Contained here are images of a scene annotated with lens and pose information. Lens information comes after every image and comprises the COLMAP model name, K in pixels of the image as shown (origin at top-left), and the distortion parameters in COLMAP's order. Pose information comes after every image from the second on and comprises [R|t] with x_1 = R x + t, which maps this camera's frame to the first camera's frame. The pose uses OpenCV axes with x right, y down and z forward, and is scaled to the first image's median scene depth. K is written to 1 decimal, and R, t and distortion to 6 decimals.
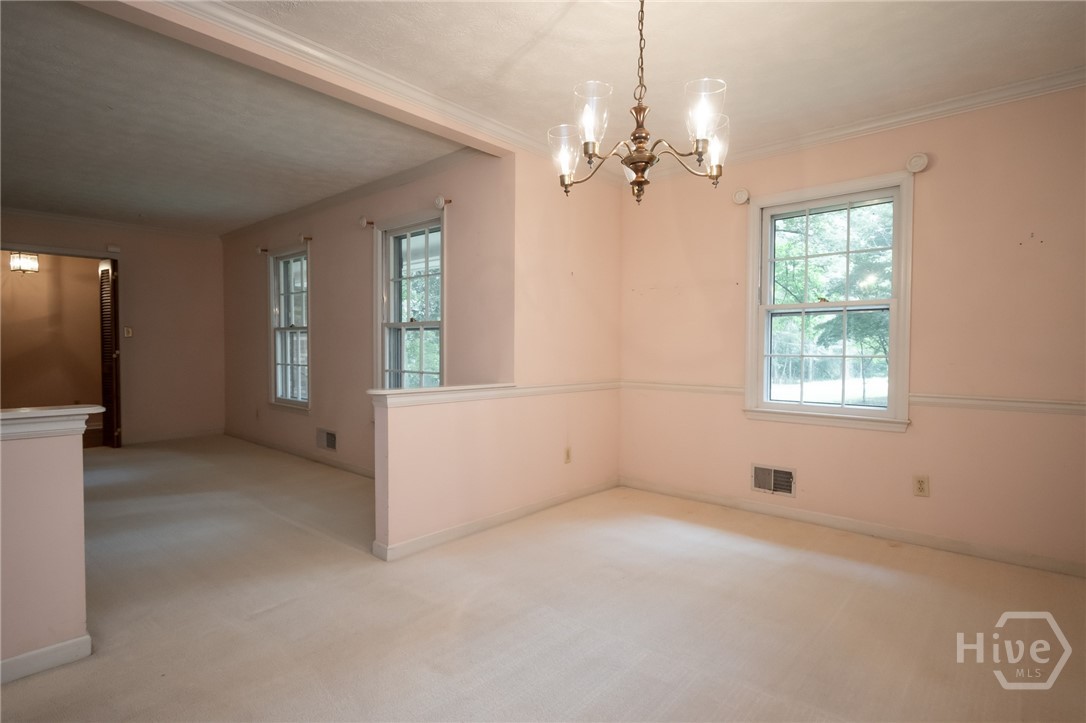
lens RADIAL K [[699.0, 0, 544.1], [0, 699.0, 366.6], [0, 0, 1]] dist [0.091661, -0.004145]
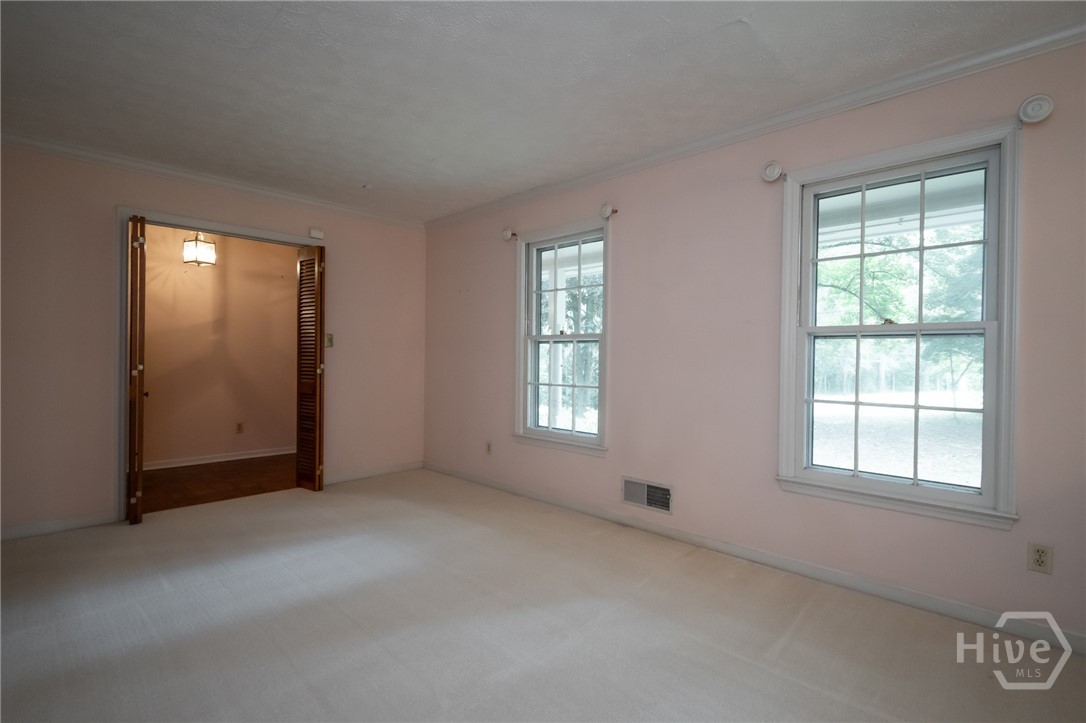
lens RADIAL K [[513.9, 0, 543.9], [0, 513.9, 364.3], [0, 0, 1]] dist [0.014962, -0.000778]
pose [[0.997804, 0.009984, 0.065482, -0.393231], [-0.008867, 0.999810, -0.017331, -0.014635], [-0.065643, 0.016712, 0.997703, 0.439064]]
